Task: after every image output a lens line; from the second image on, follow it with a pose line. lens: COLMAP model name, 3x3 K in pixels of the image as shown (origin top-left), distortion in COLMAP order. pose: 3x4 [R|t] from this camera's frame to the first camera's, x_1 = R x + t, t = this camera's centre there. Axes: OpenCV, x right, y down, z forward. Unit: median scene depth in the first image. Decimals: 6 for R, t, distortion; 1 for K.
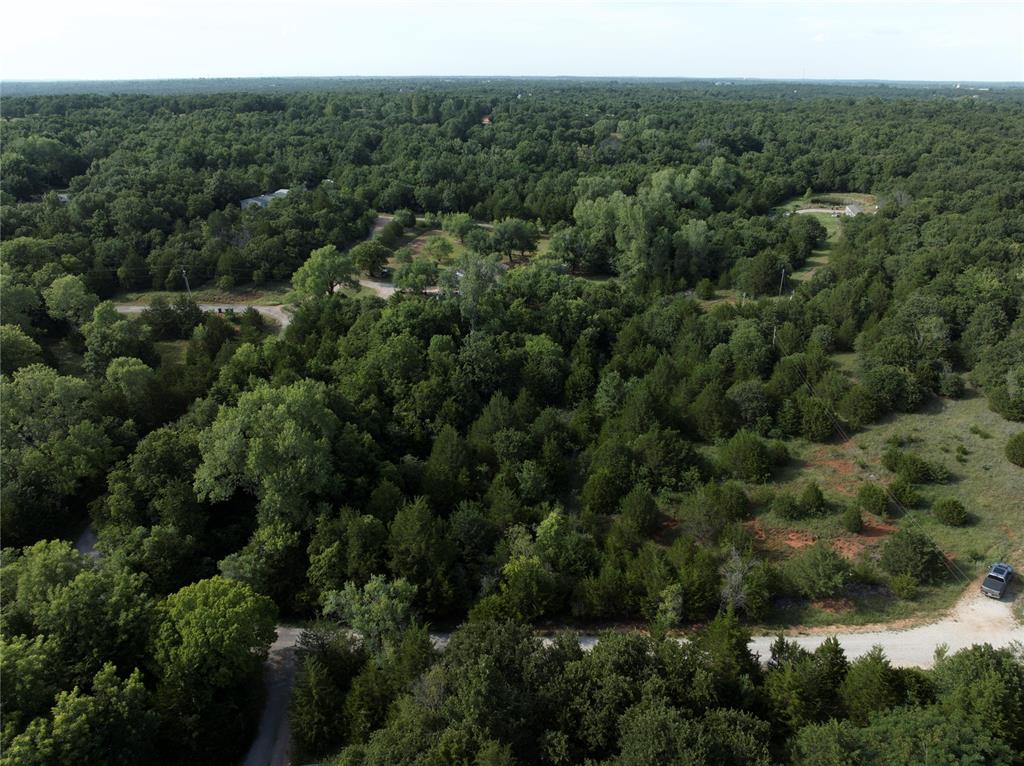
lens RADIAL K [[720.6, 0, 513.3], [0, 720.6, 383.4], [0, 0, 1]] dist [-0.052581, 0.019328]
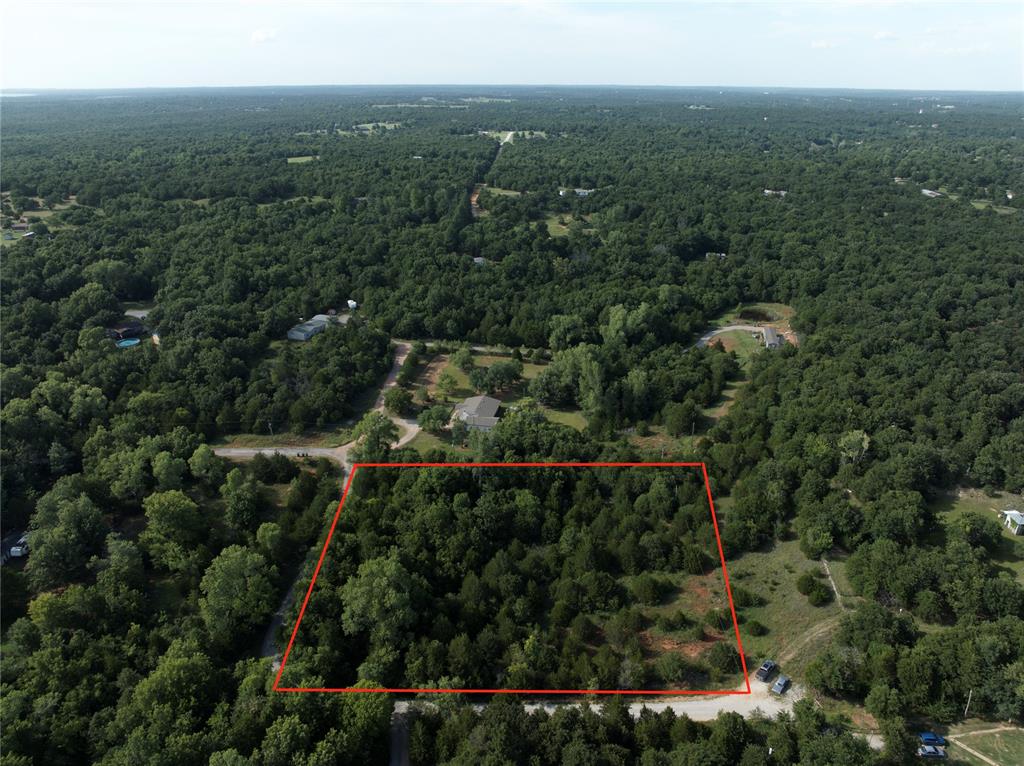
lens RADIAL K [[715.9, 0, 514.4], [0, 715.9, 386.1], [0, 0, 1]] dist [-0.011179, -0.080876]
pose [[0.999652, -0.009019, 0.024804, -0.029033], [0.009153, 0.999944, -0.005272, -0.384197], [-0.024755, 0.005498, 0.999678, -0.718693]]
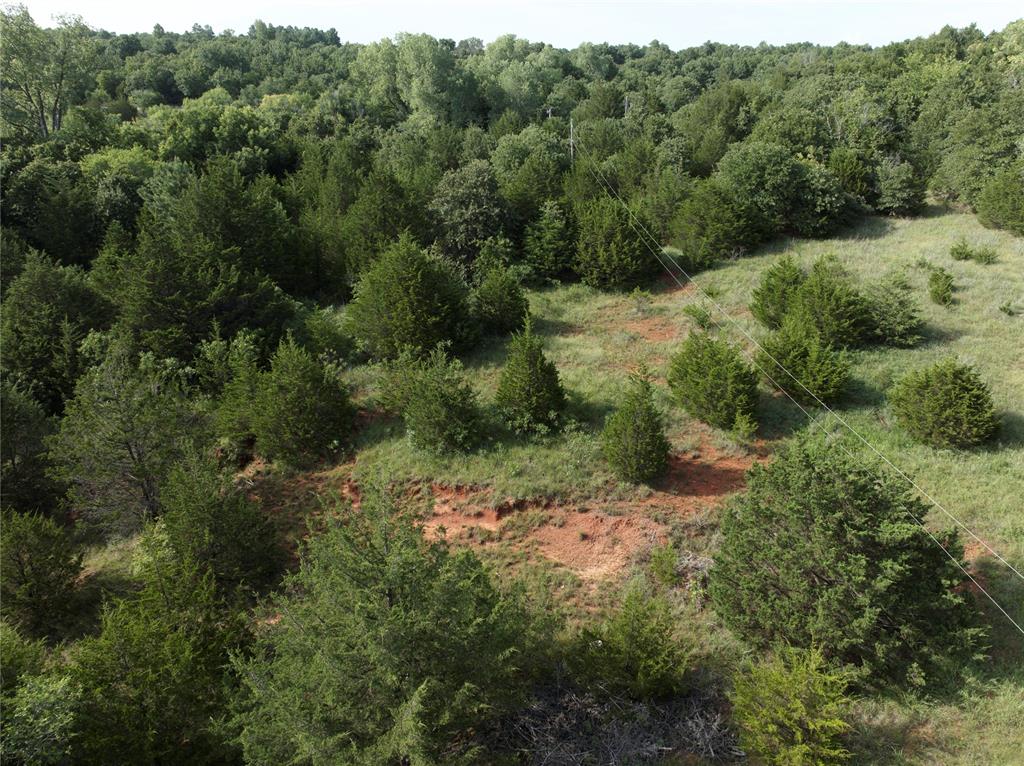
lens RADIAL K [[720.6, 0, 513.3], [0, 720.6, 383.4], [0, 0, 1]] dist [-0.052581, 0.019328]
pose [[0.995442, -0.029713, 0.090620, 0.356622], [0.029174, 0.999548, 0.007259, 0.146217], [-0.090795, -0.004582, 0.995859, 0.629246]]
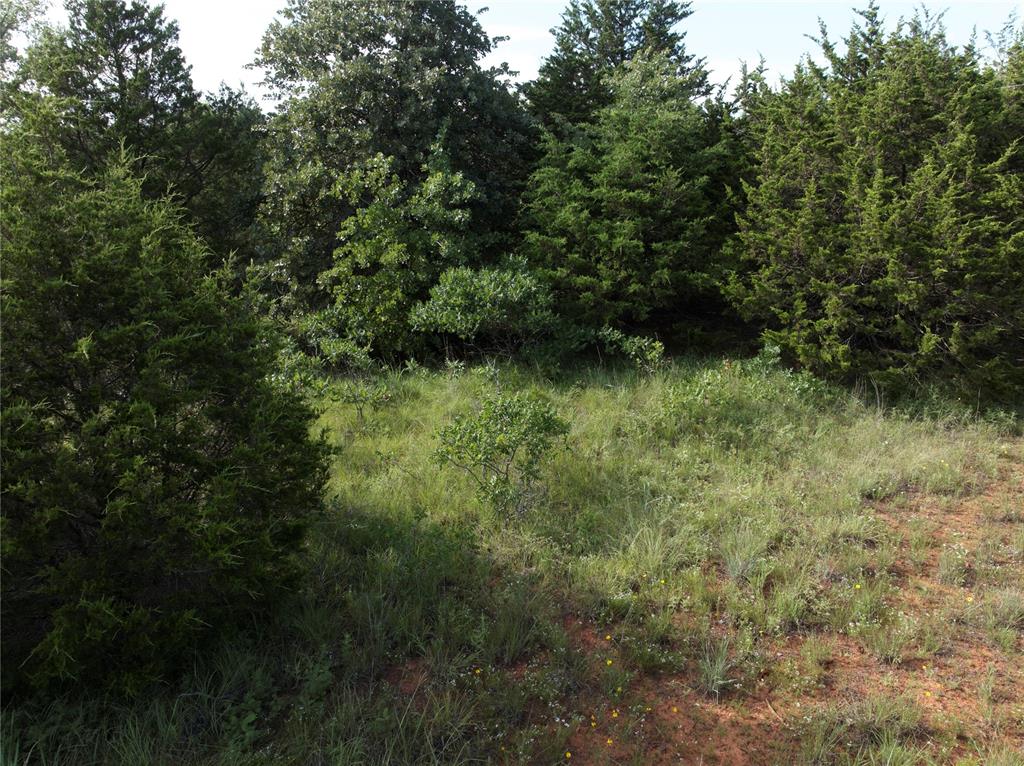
lens RADIAL K [[720.6, 0, 513.3], [0, 720.6, 383.4], [0, 0, 1]] dist [-0.052581, 0.019328]
pose [[0.990707, 0.039503, -0.130148, 0.425961], [-0.059300, 0.986608, -0.151946, 0.105603], [0.122403, 0.158252, 0.979783, 0.999555]]
